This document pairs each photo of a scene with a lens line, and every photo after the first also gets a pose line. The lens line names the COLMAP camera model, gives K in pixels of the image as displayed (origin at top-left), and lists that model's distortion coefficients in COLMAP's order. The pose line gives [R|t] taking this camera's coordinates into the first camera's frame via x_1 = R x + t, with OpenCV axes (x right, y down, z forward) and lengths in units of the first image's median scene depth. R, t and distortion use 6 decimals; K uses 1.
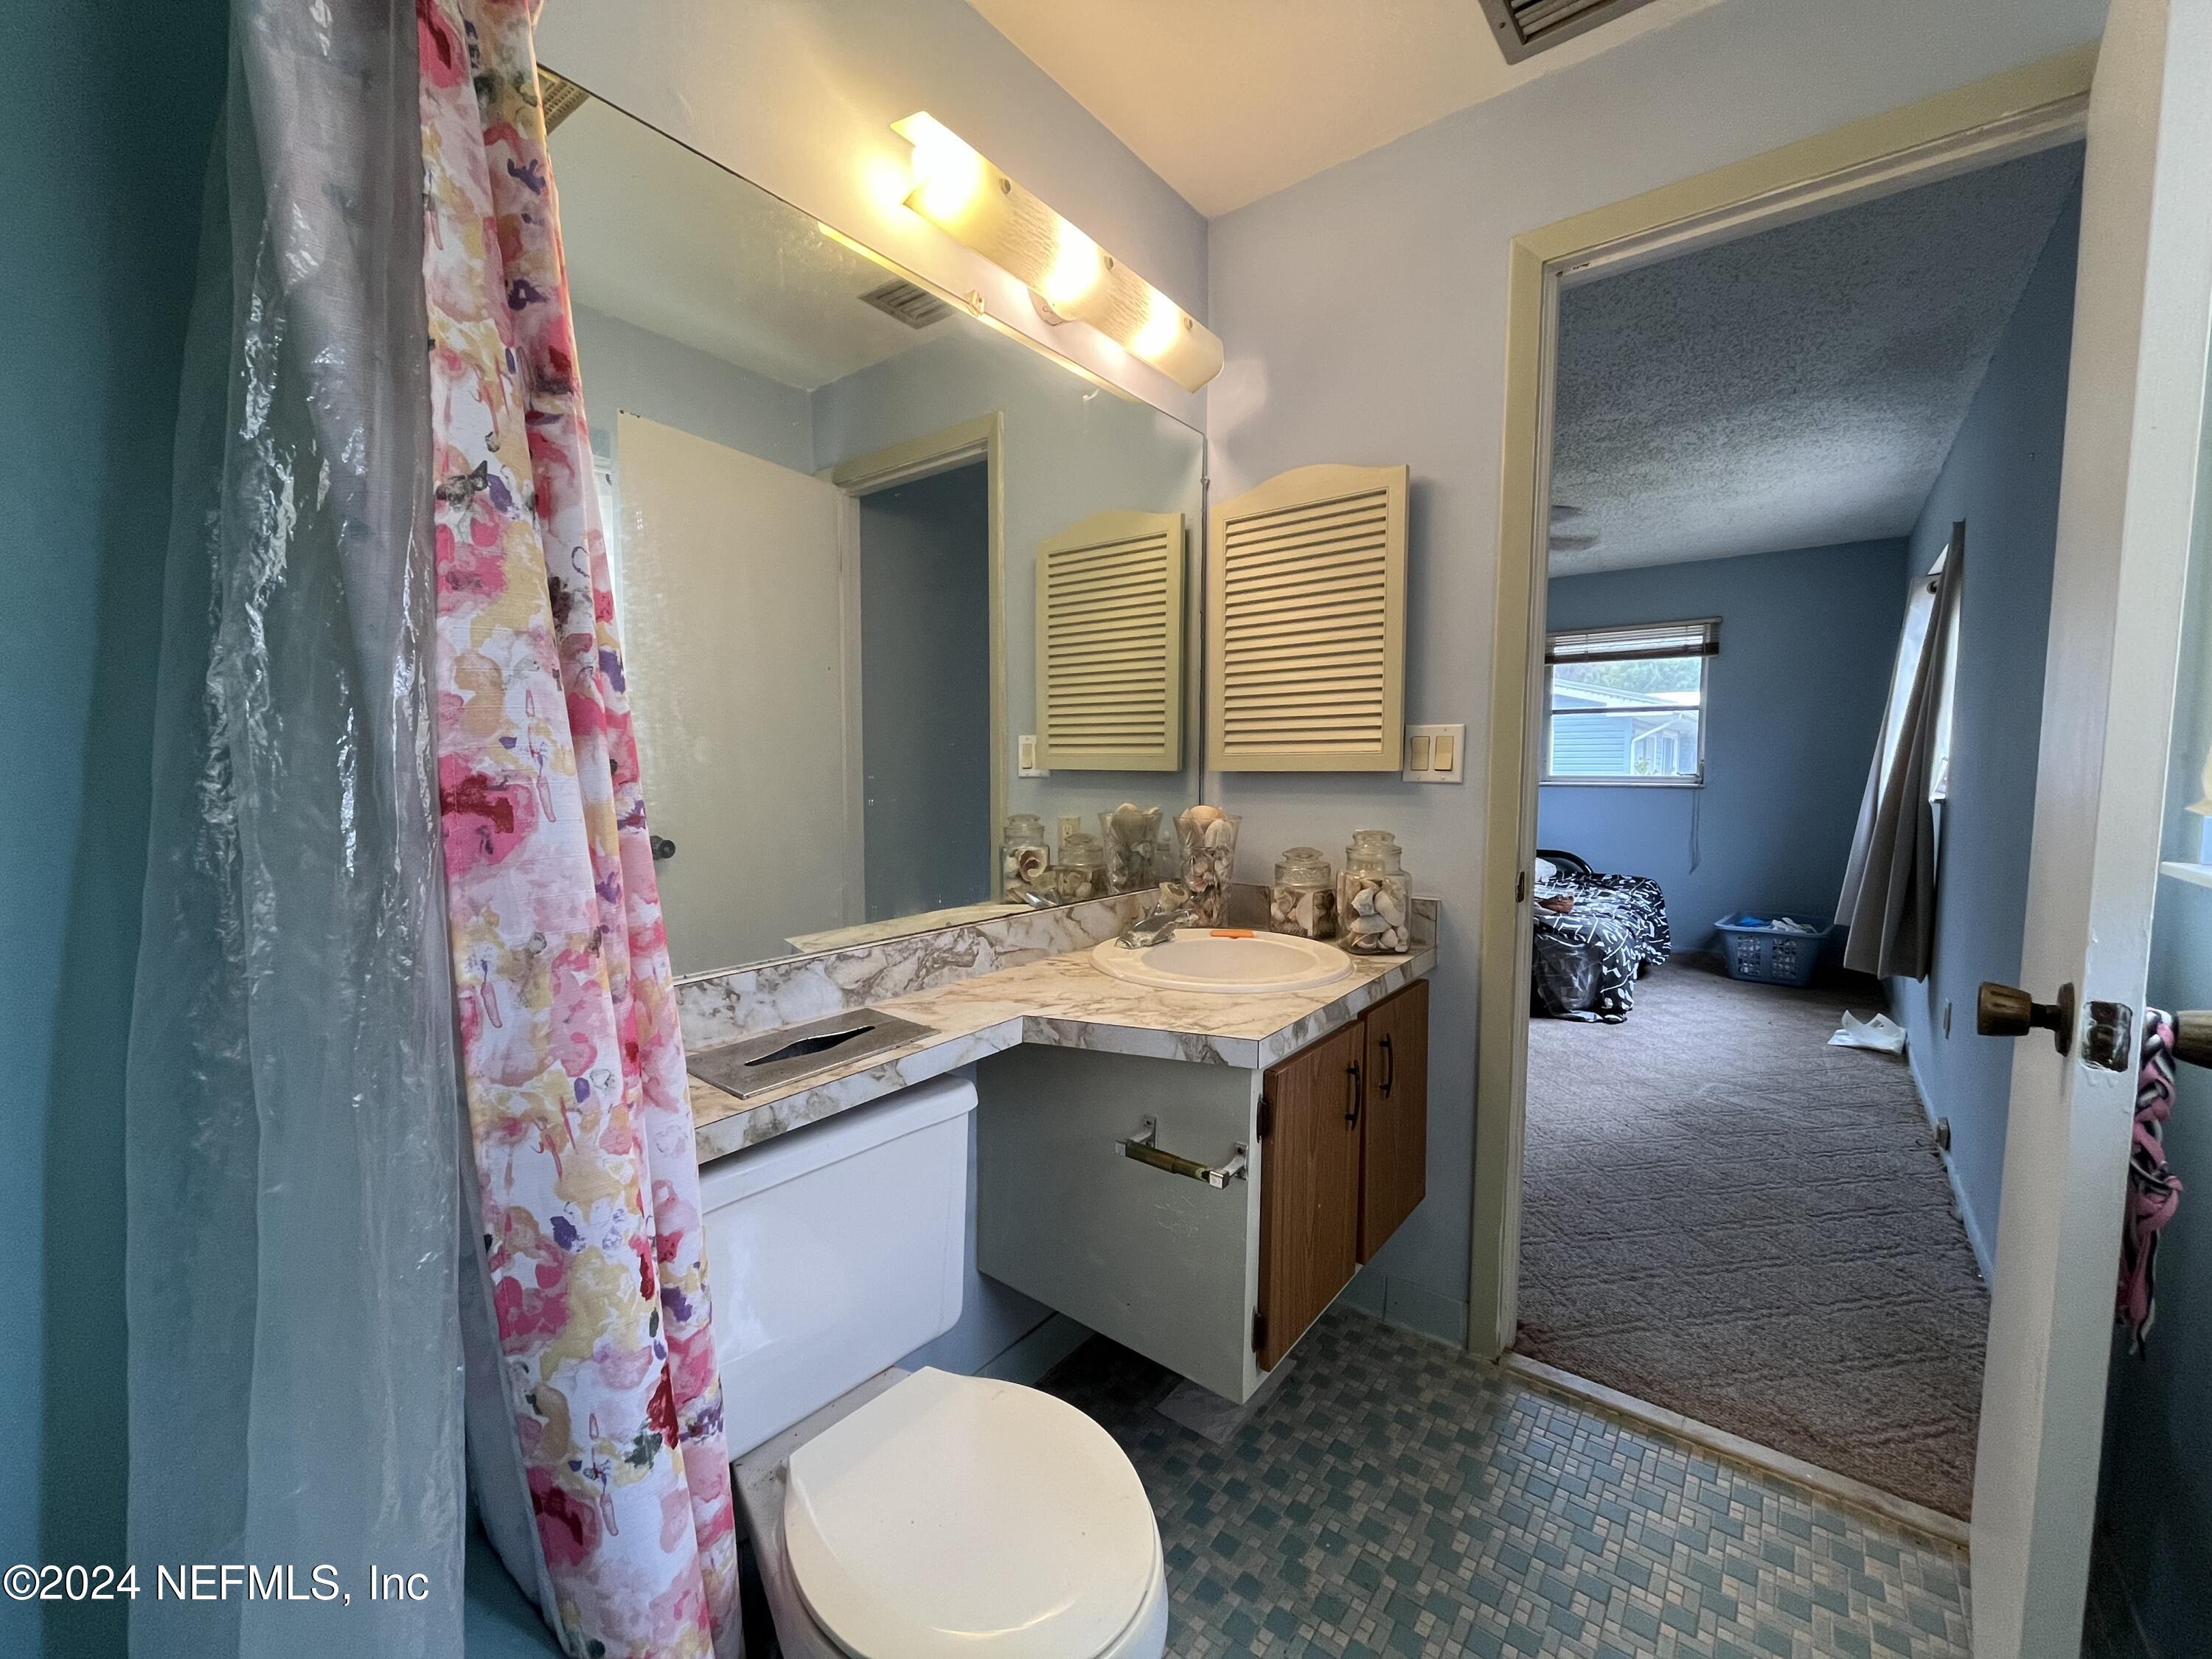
lens RADIAL K [[890.1, 0, 1106.6], [0, 890.1, 826.4], [0, 0, 1]] dist [-0.000591, -0.000090]
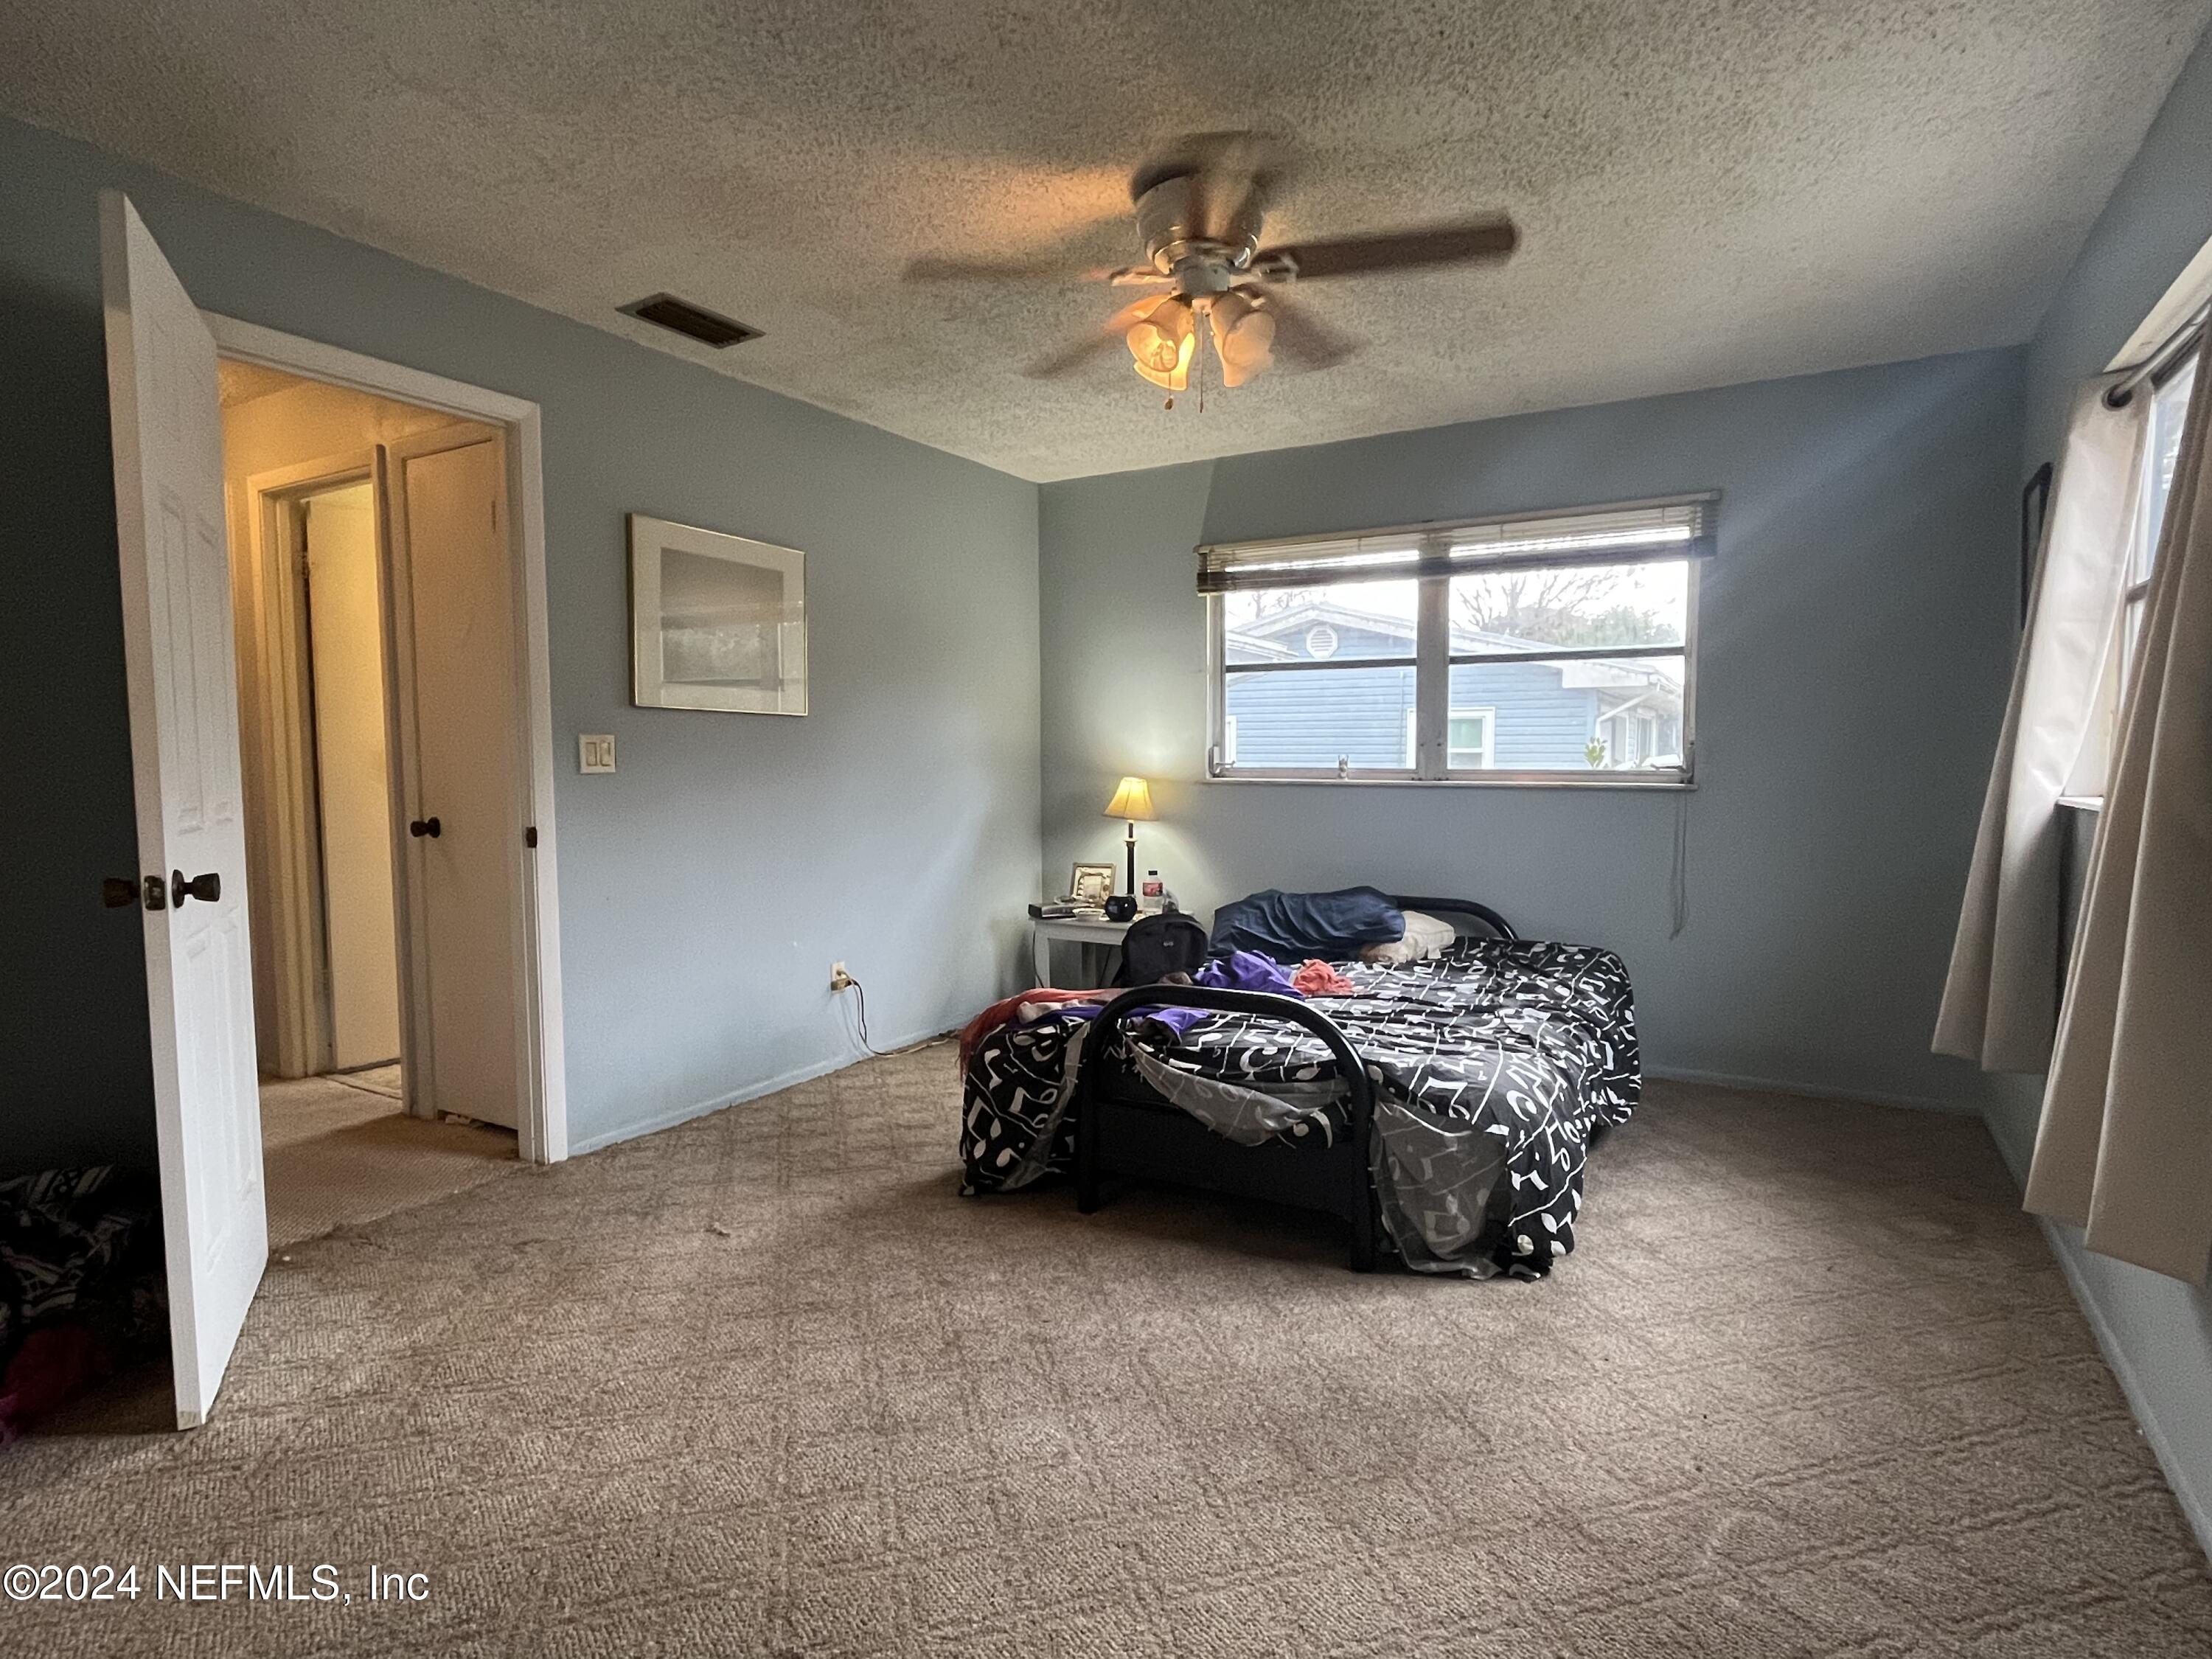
lens RADIAL K [[1187.6, 0, 1092.0], [0, 1187.6, 836.1], [0, 0, 1]] dist [-0.001259, -0.000335]
pose [[0.992061, -0.012382, 0.125146, 0.216177], [0.012704, 0.999918, -0.001771, -0.019377], [-0.125113, 0.003347, 0.992137, 0.330139]]
